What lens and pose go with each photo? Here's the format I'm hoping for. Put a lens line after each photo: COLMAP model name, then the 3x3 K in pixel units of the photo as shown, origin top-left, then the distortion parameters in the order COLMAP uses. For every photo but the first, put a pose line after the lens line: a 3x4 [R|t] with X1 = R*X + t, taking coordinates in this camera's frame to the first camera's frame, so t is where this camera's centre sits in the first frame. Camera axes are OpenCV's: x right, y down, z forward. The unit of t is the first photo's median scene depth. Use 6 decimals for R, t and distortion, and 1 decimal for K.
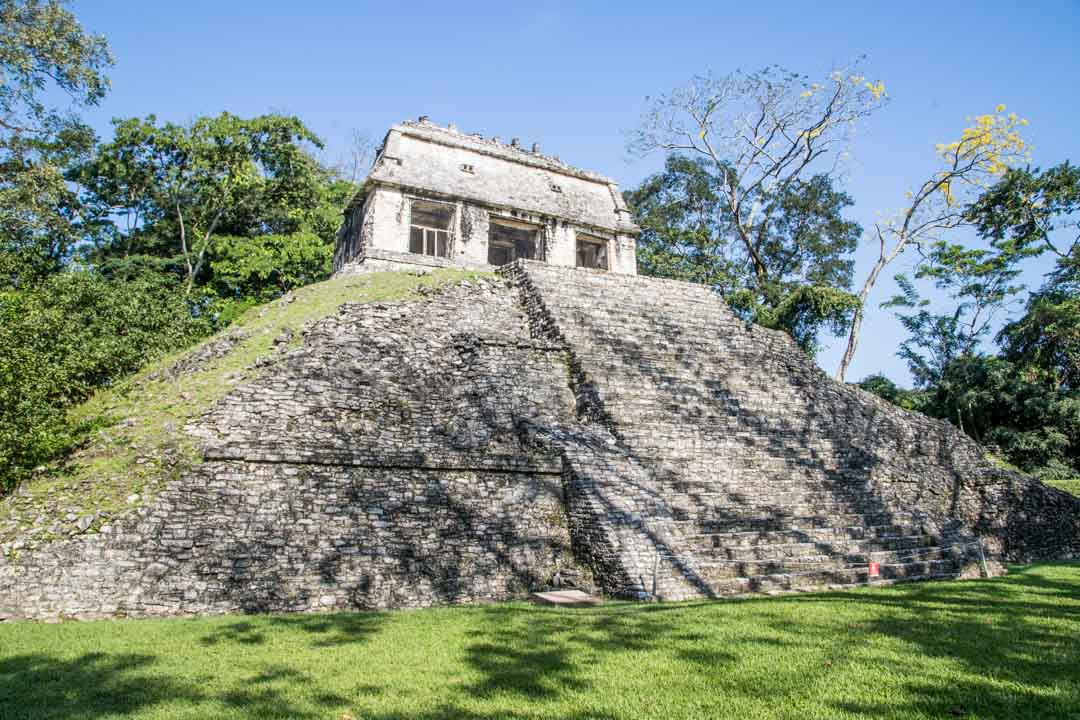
lens RADIAL K [[792.8, 0, 540.0], [0, 792.8, 360.0], [0, 0, 1]] dist [-0.060000, 0.002734]
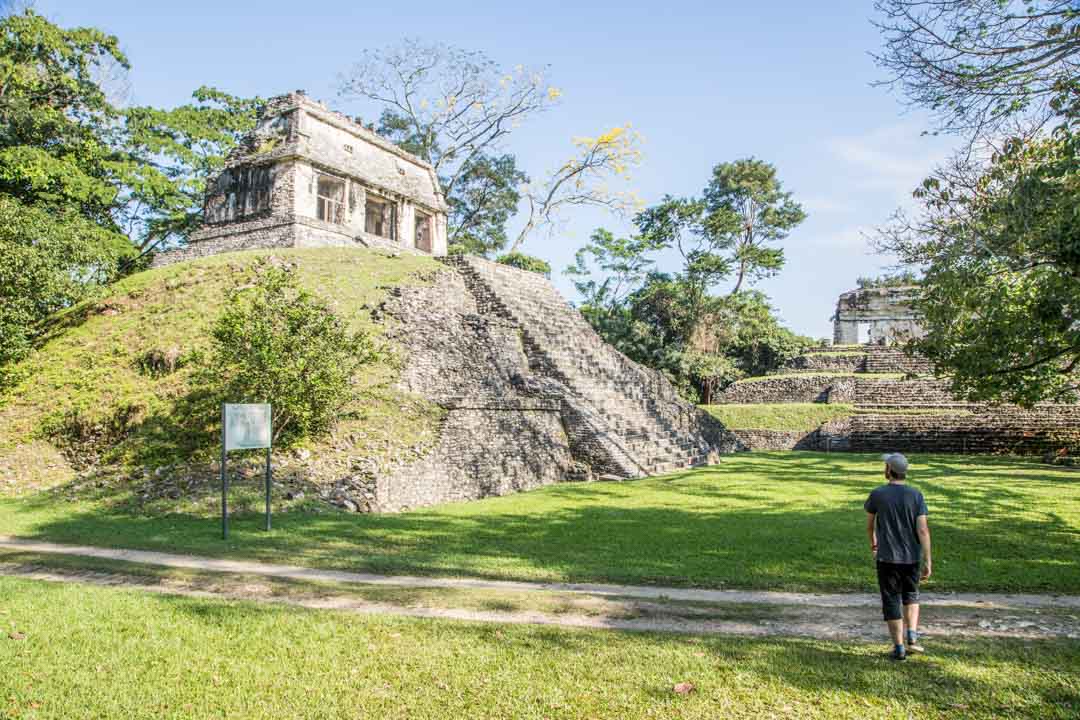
lens RADIAL K [[792.8, 0, 540.0], [0, 792.8, 360.0], [0, 0, 1]] dist [-0.060000, 0.002734]
pose [[0.840319, 0.033981, 0.541026, -0.498150], [-0.098883, 0.990897, 0.091348, -0.061851], [-0.532998, -0.130260, 0.836030, -0.211815]]
